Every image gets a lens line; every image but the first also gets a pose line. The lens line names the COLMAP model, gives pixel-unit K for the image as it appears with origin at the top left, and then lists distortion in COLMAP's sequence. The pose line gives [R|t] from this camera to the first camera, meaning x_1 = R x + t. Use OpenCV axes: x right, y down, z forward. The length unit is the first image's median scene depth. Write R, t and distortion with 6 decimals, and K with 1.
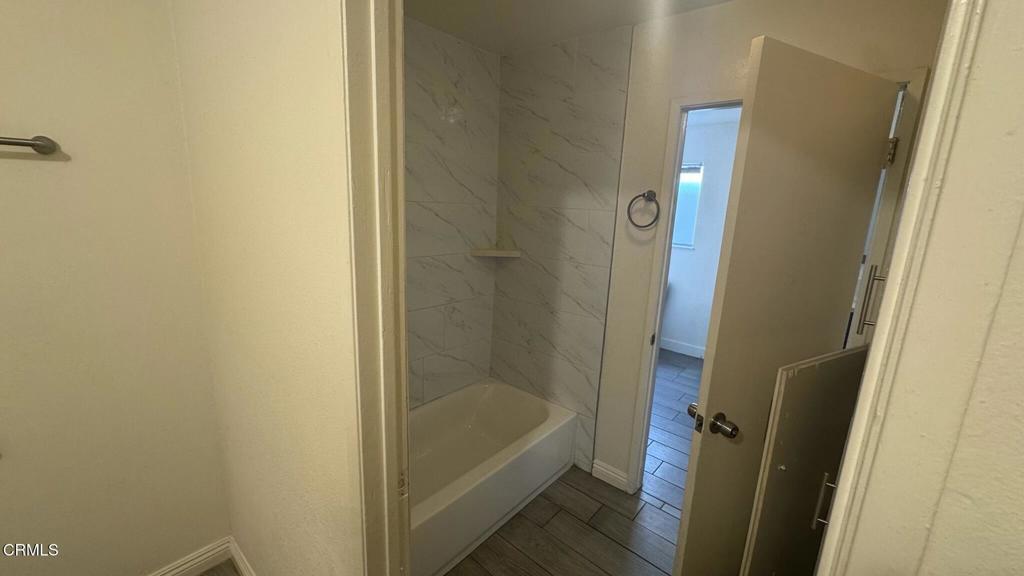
lens RADIAL K [[408.6, 0, 512.0], [0, 408.6, 288.0], [0, 0, 1]] dist [-0.002050, -0.000207]
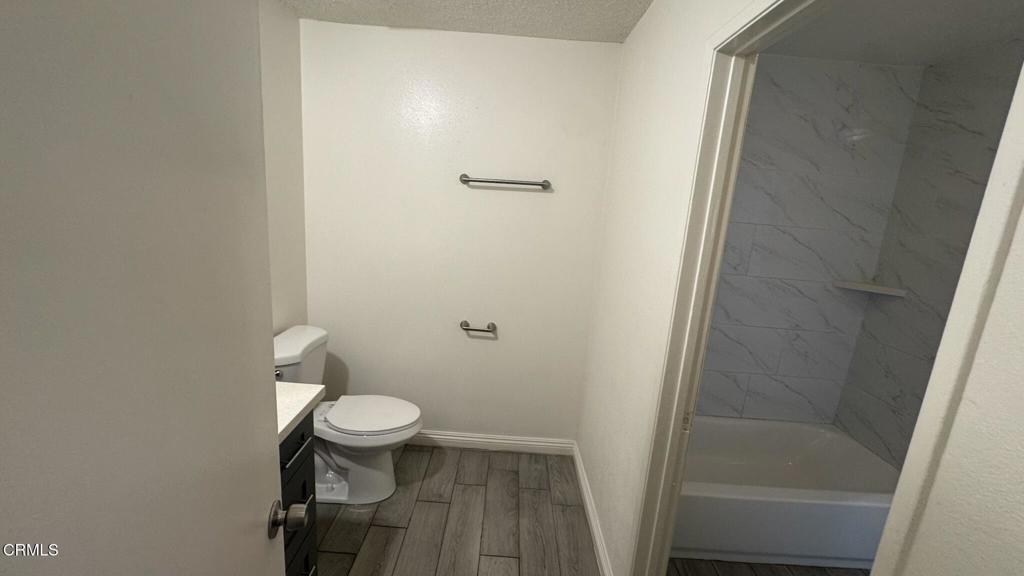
lens RADIAL K [[408.6, 0, 512.0], [0, 408.6, 288.0], [0, 0, 1]] dist [-0.002050, -0.000207]
pose [[0.651702, 0.161241, -0.741138, 0.117355], [-0.202865, 0.978598, 0.034518, 0.042961], [0.730842, 0.127856, 0.670464, -0.164057]]
